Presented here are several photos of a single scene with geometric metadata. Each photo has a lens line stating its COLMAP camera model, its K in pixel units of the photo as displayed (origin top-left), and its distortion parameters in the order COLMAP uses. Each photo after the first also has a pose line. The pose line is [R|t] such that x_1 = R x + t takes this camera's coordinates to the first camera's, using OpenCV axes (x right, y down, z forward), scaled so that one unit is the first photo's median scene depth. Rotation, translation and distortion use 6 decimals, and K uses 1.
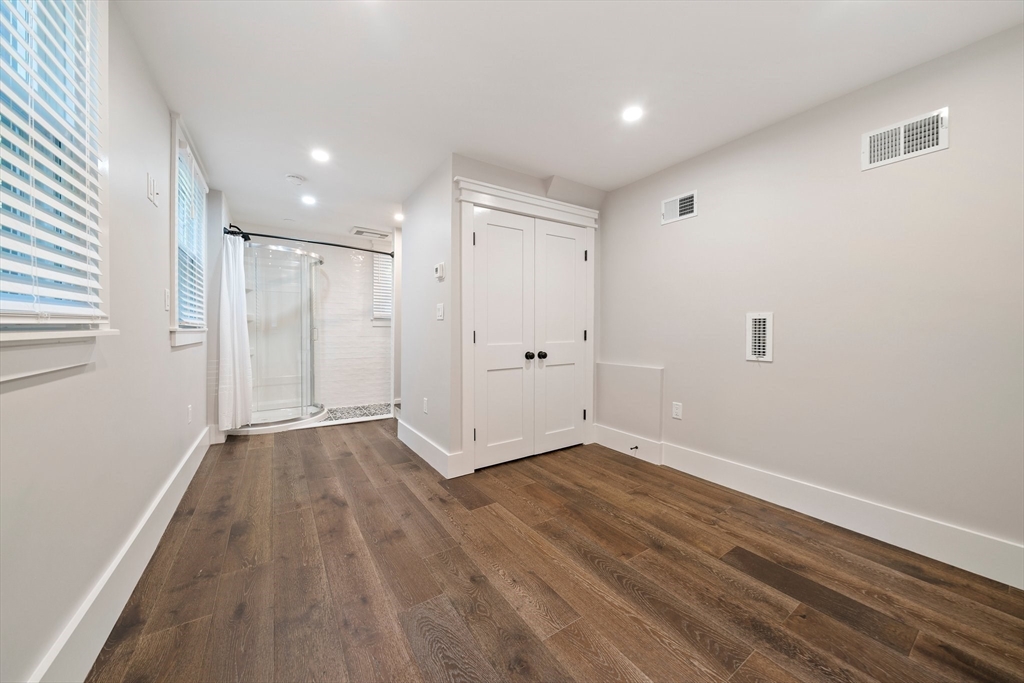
lens RADIAL K [[357.5, 0, 511.3], [0, 357.5, 335.4], [0, 0, 1]] dist [-0.009536, 0.000394]
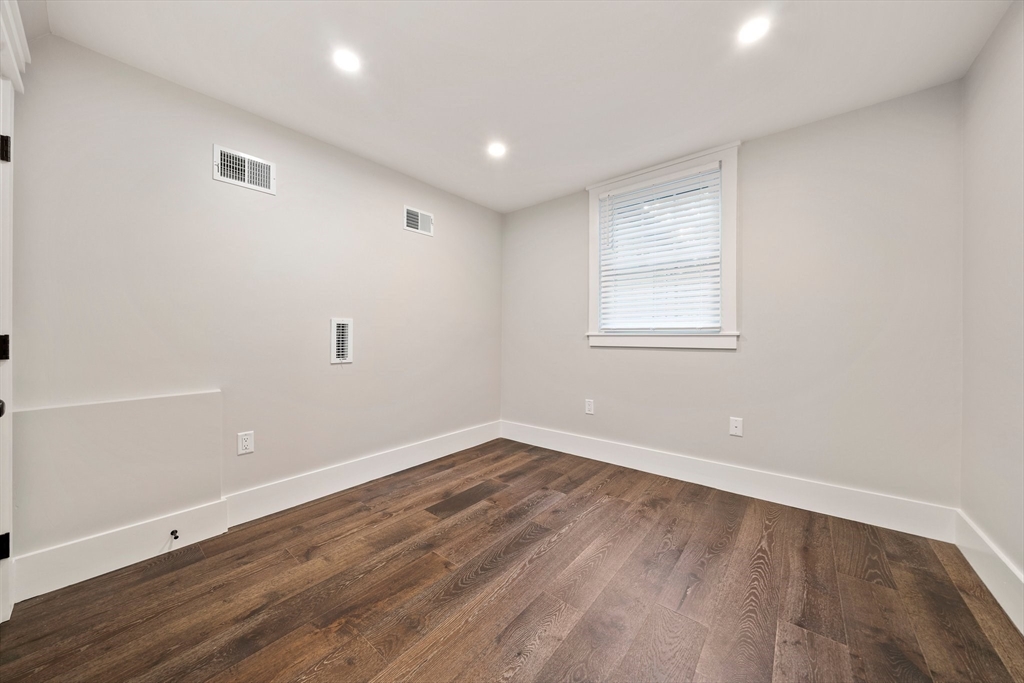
lens RADIAL K [[357.5, 0, 510.5], [0, 357.5, 336.0], [0, 0, 1]] dist [-0.009536, 0.000394]
pose [[-0.291422, -0.006234, 0.956574, -0.597225], [0.017346, 0.999780, 0.011800, -0.017425], [-0.956437, 0.020032, -0.291249, 1.006801]]
